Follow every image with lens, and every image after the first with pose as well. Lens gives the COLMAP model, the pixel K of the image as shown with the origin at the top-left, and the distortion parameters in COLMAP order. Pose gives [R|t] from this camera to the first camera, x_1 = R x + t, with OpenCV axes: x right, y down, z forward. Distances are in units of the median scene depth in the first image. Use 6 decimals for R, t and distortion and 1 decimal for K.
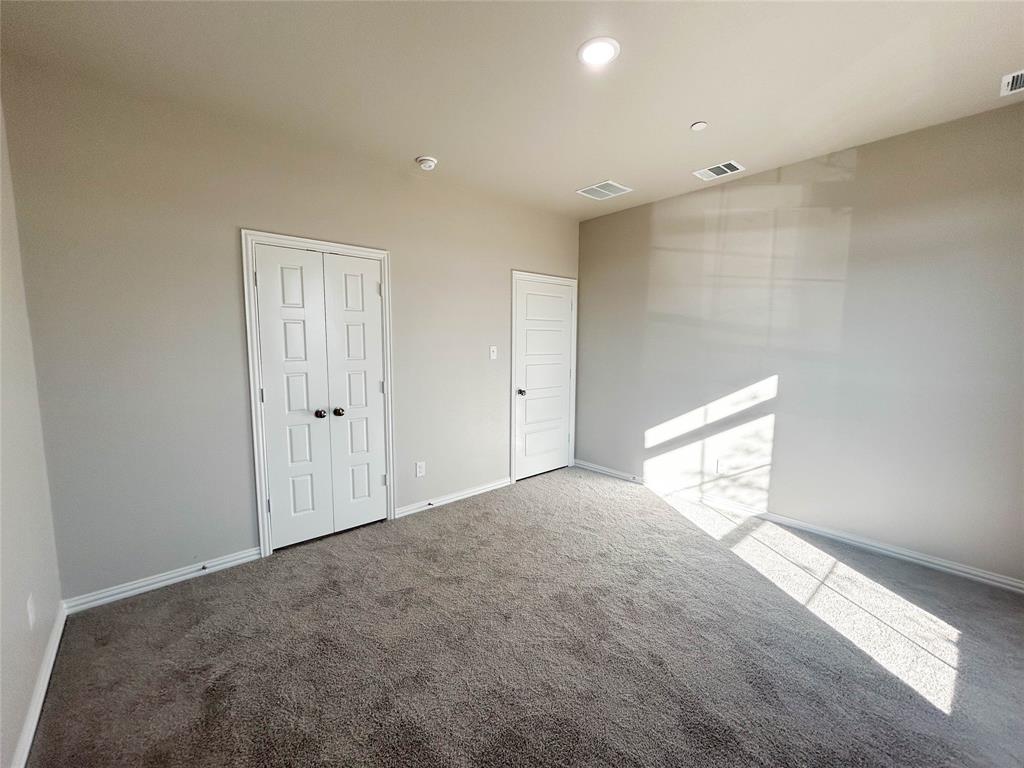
lens RADIAL K [[413.4, 0, 512.0], [0, 413.4, 384.0], [0, 0, 1]] dist [0.000580, -0.000197]
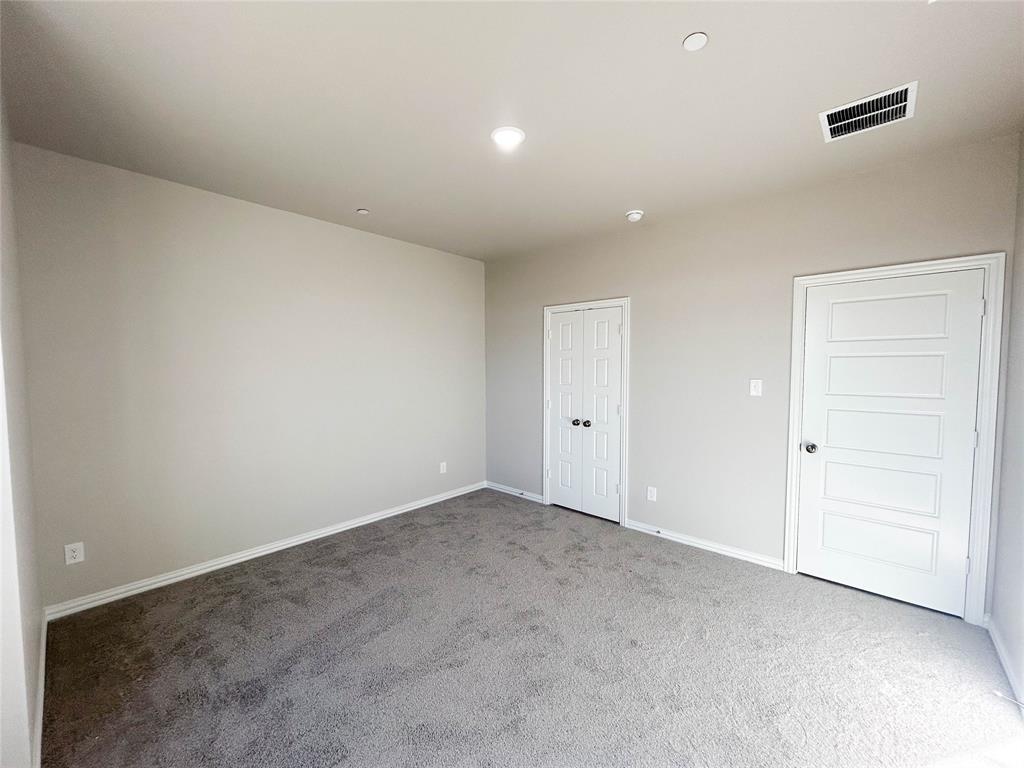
lens RADIAL K [[405.6, 0, 512.0], [0, 405.6, 384.0], [0, 0, 1]] dist [0.000437, -0.000038]
pose [[0.134929, 0.043011, -0.989921, 0.873896], [-0.101950, 0.994358, 0.029307, -0.077232], [0.985596, 0.096968, 0.138553, 0.567177]]
